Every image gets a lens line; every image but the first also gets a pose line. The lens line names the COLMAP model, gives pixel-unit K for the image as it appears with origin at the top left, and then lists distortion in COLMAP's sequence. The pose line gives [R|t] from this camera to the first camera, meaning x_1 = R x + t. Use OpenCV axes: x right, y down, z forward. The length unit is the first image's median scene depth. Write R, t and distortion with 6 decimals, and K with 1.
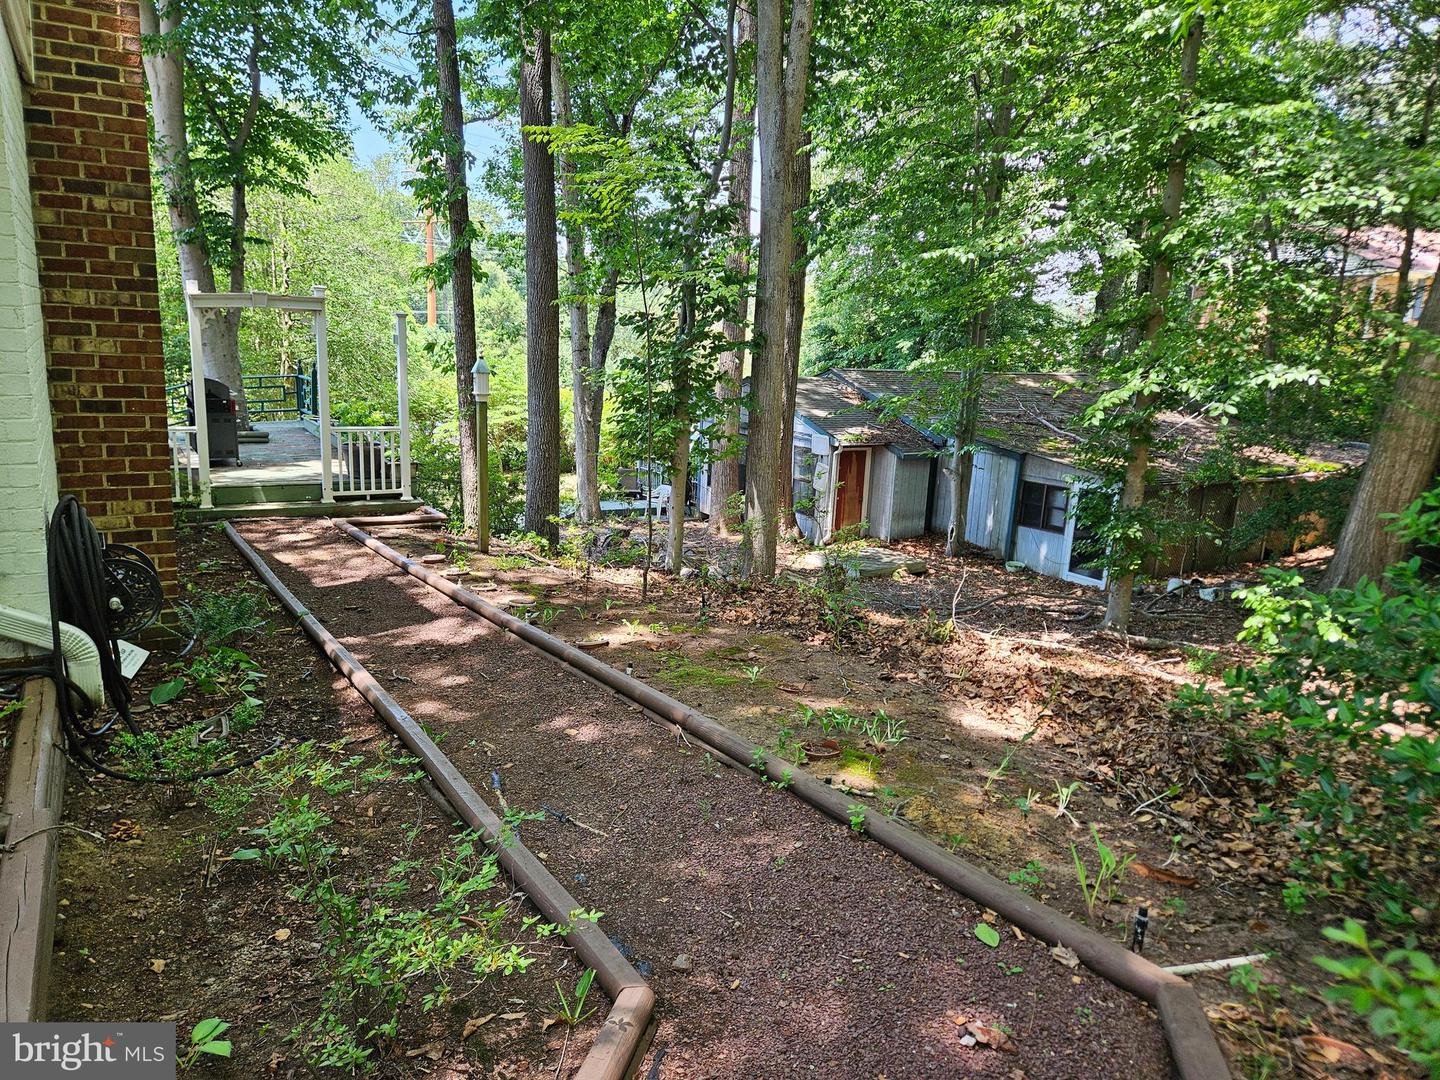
lens RADIAL K [[937.6, 0, 719.8], [0, 937.6, 535.8], [0, 0, 1]] dist [0.055750, -0.052427]
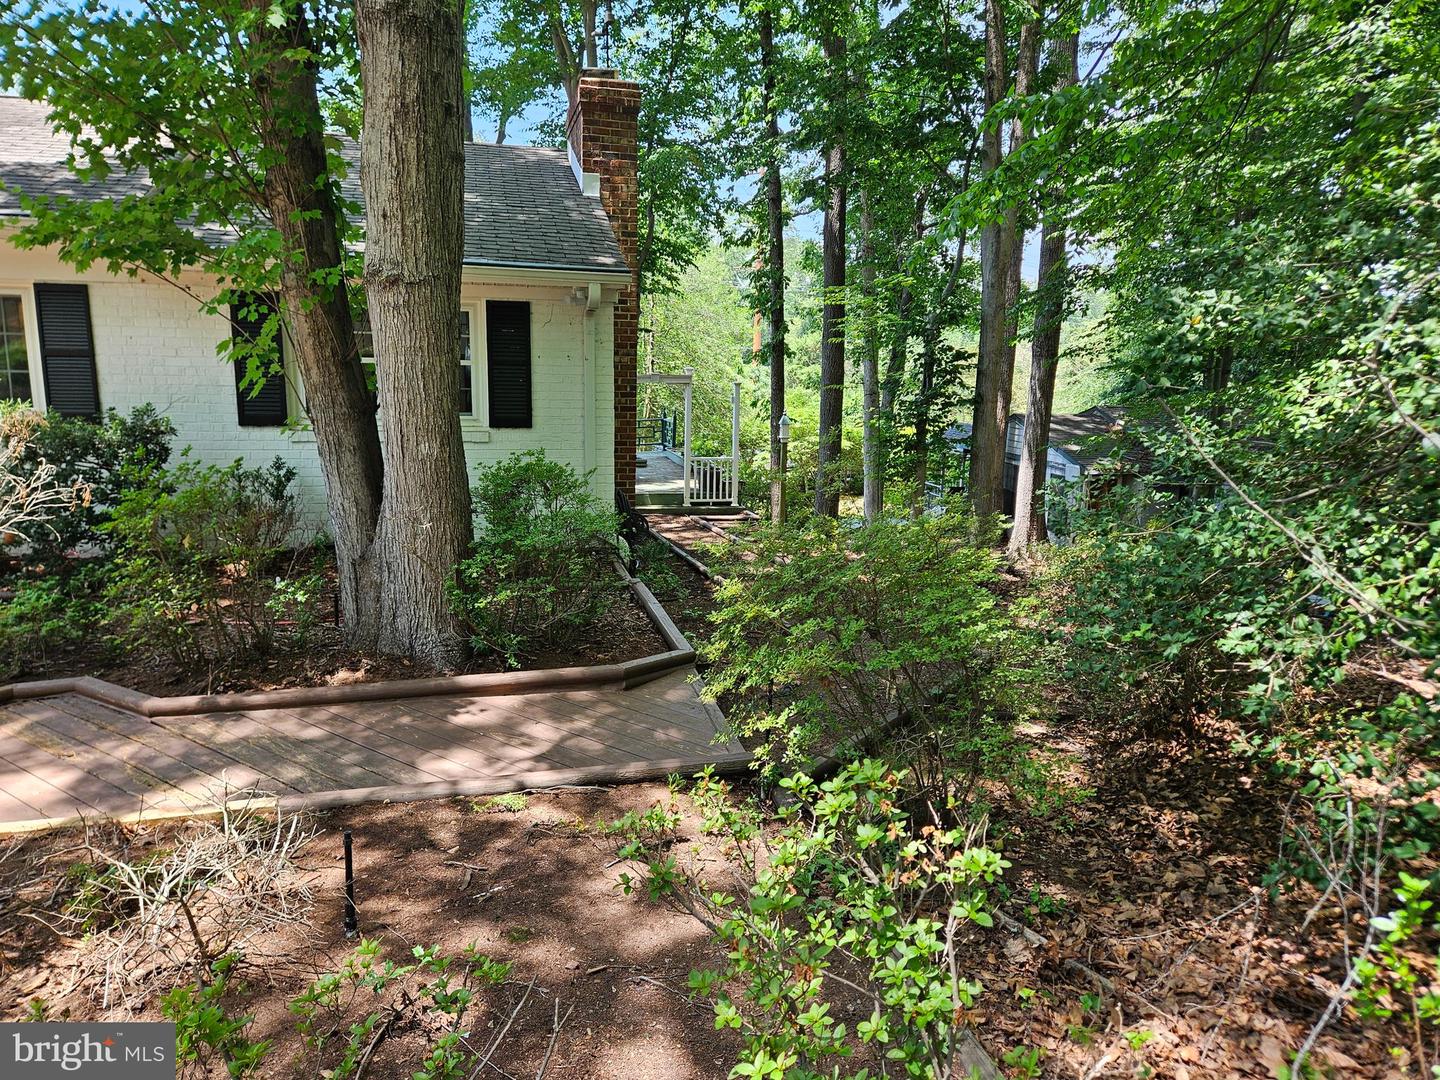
lens RADIAL K [[937.6, 0, 719.8], [0, 937.6, 535.8], [0, 0, 1]] dist [0.055750, -0.052427]
pose [[0.946728, 0.036906, -0.319912, 0.123567], [-0.045151, 0.998811, -0.018392, 0.037493], [0.318853, 0.031857, 0.947269, -0.416588]]
